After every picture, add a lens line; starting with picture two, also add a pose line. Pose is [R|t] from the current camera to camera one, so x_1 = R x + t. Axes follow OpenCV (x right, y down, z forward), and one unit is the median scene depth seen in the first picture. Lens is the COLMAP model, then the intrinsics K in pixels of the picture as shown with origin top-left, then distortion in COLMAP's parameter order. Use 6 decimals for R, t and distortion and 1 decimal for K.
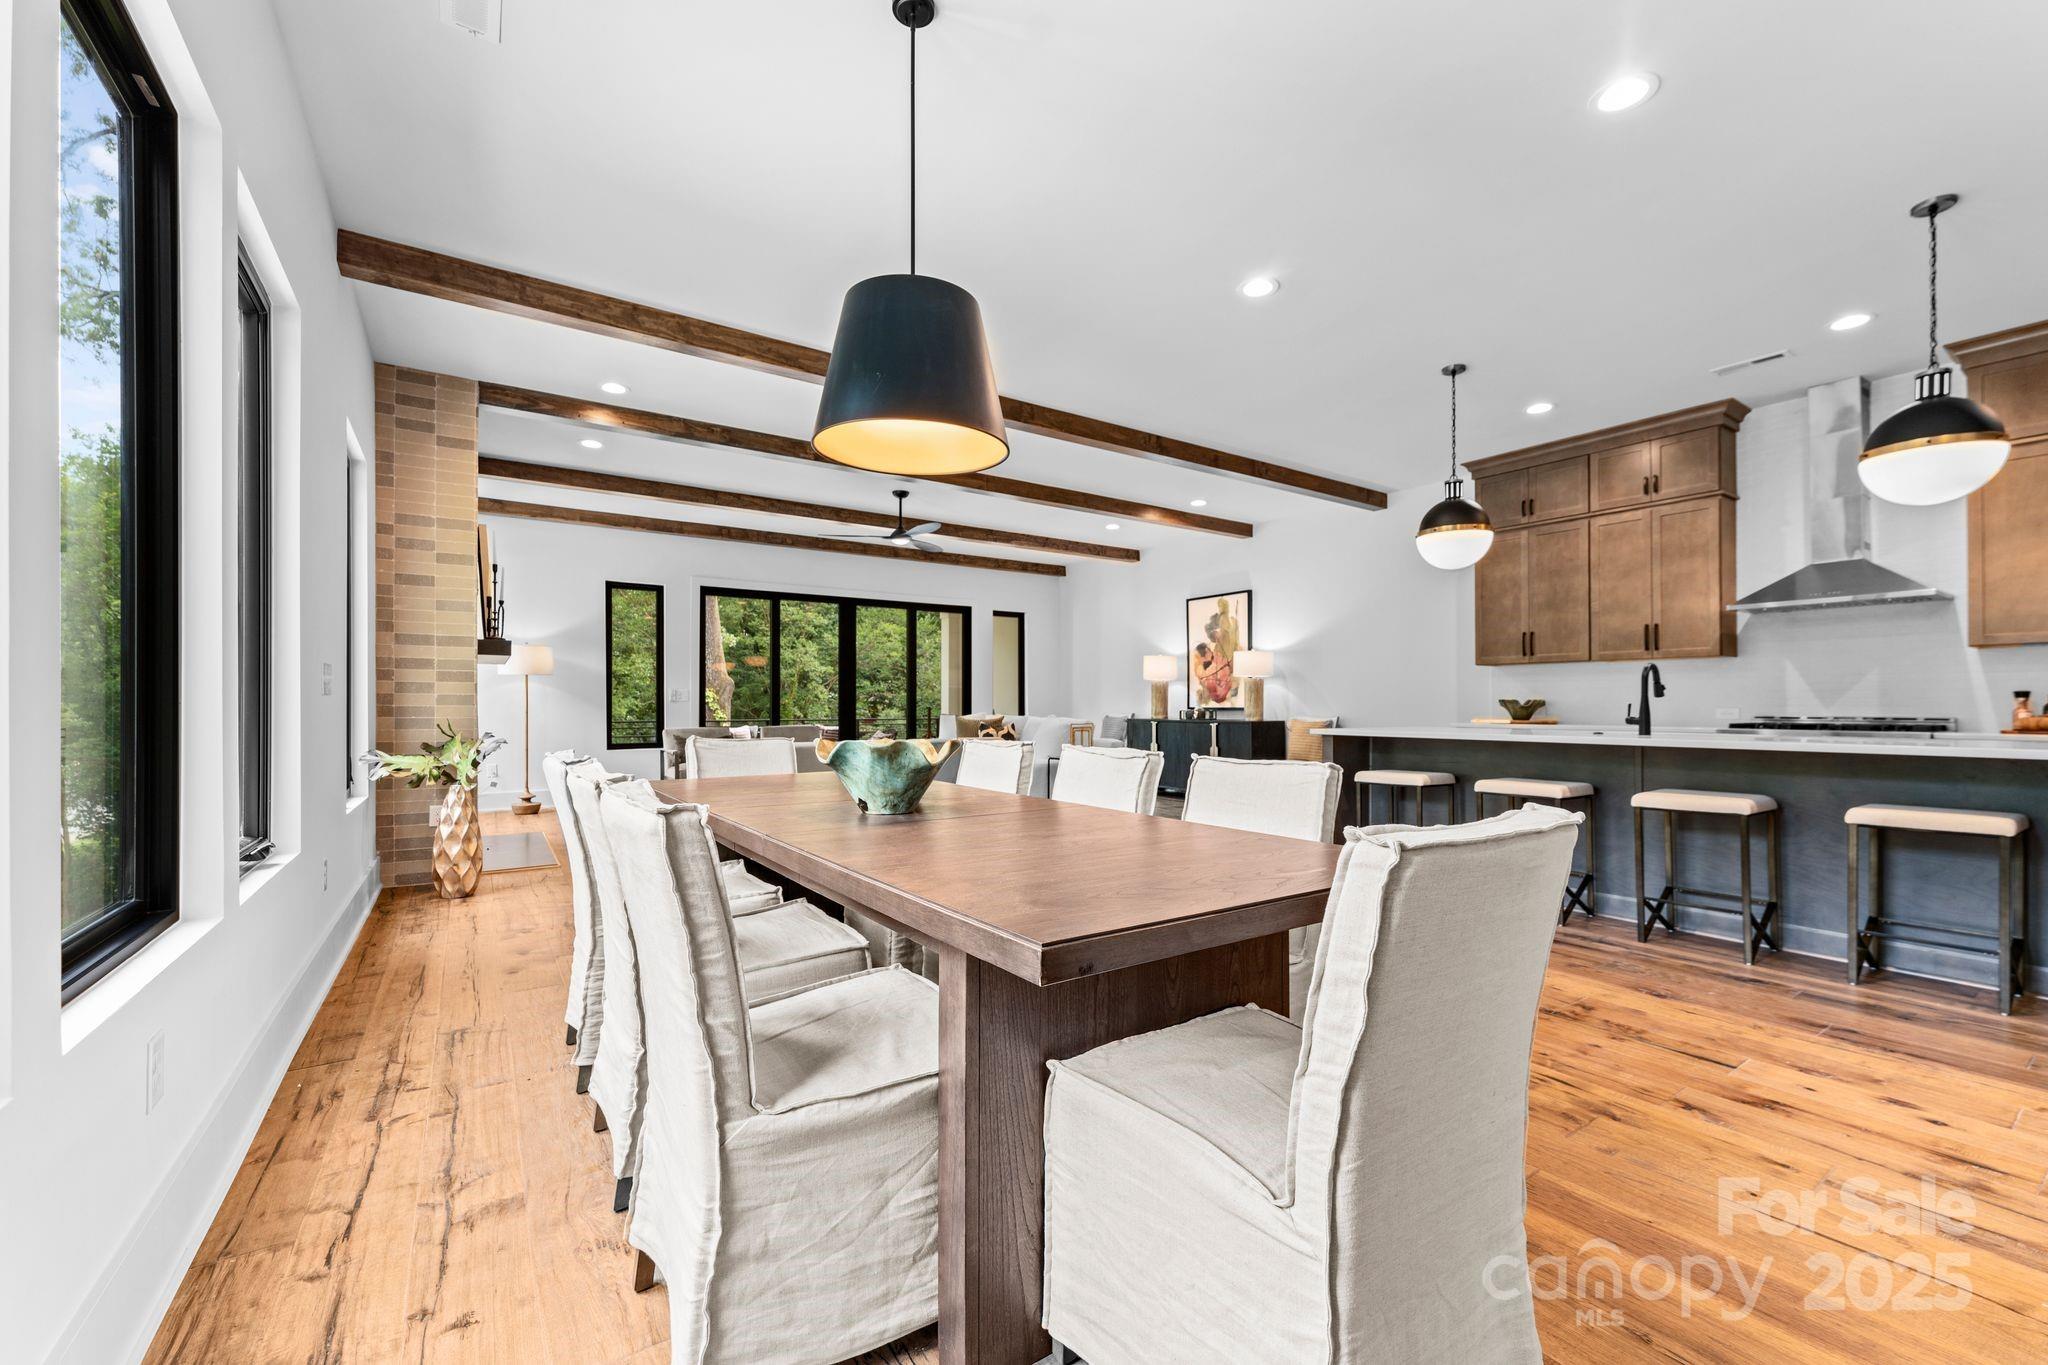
lens RADIAL K [[804.1, 0, 1020.1], [0, 804.1, 692.8], [0, 0, 1]] dist [0.002202, 0.000556]
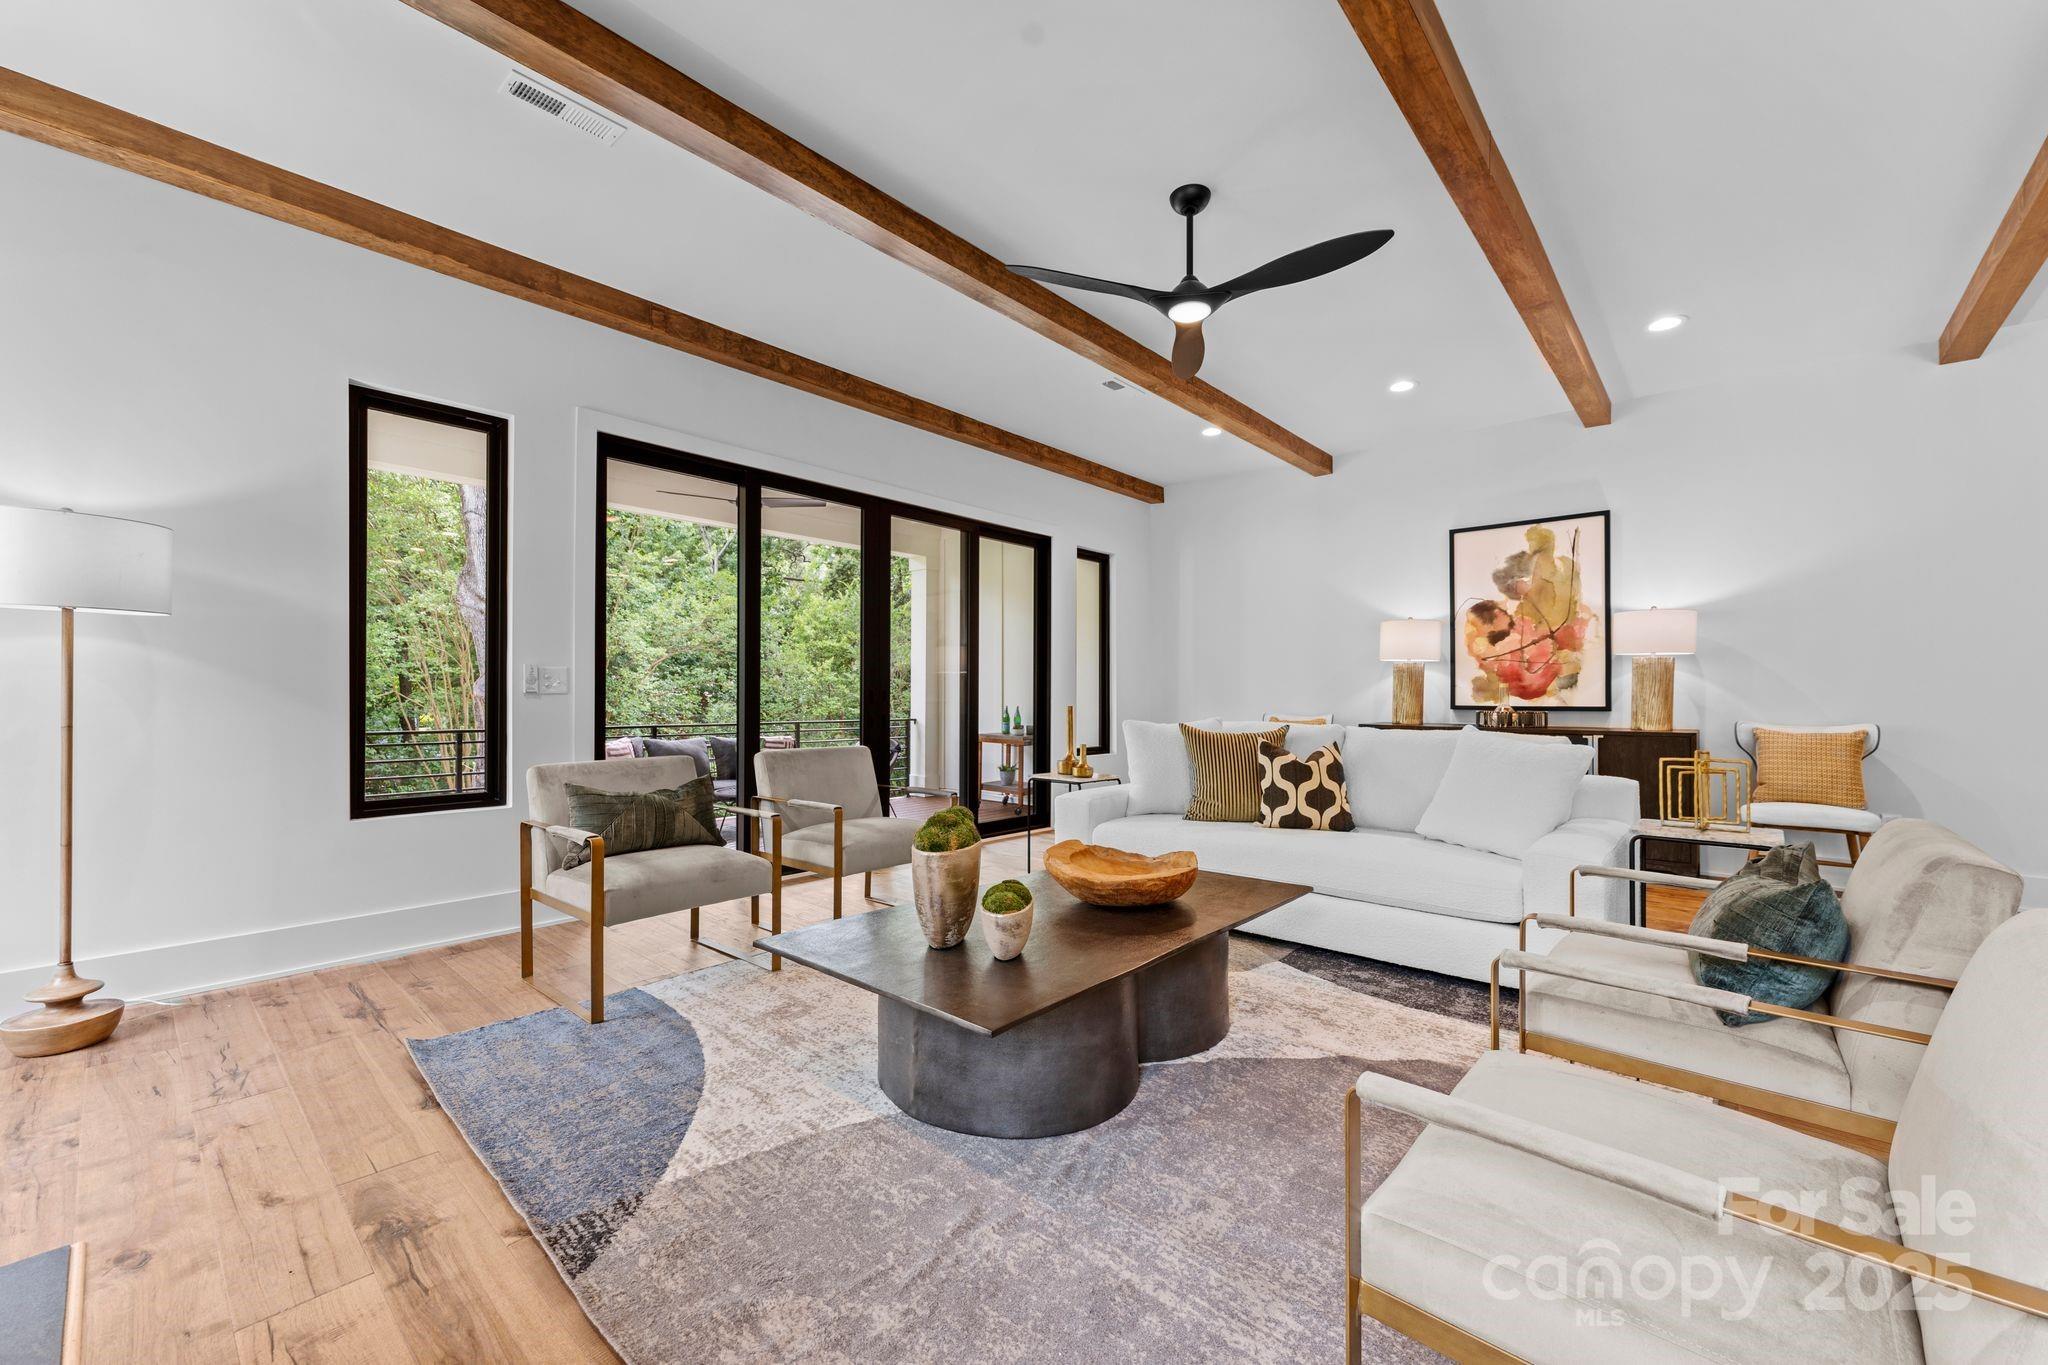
lens RADIAL K [[804.1, 0, 1020.1], [0, 804.1, 692.8], [0, 0, 1]] dist [0.002202, 0.000556]
pose [[0.970073, 0.003374, 0.242788, -0.298542], [-0.005600, 0.999948, 0.008480, 0.005532], [-0.242747, -0.009586, 0.970042, 0.549256]]
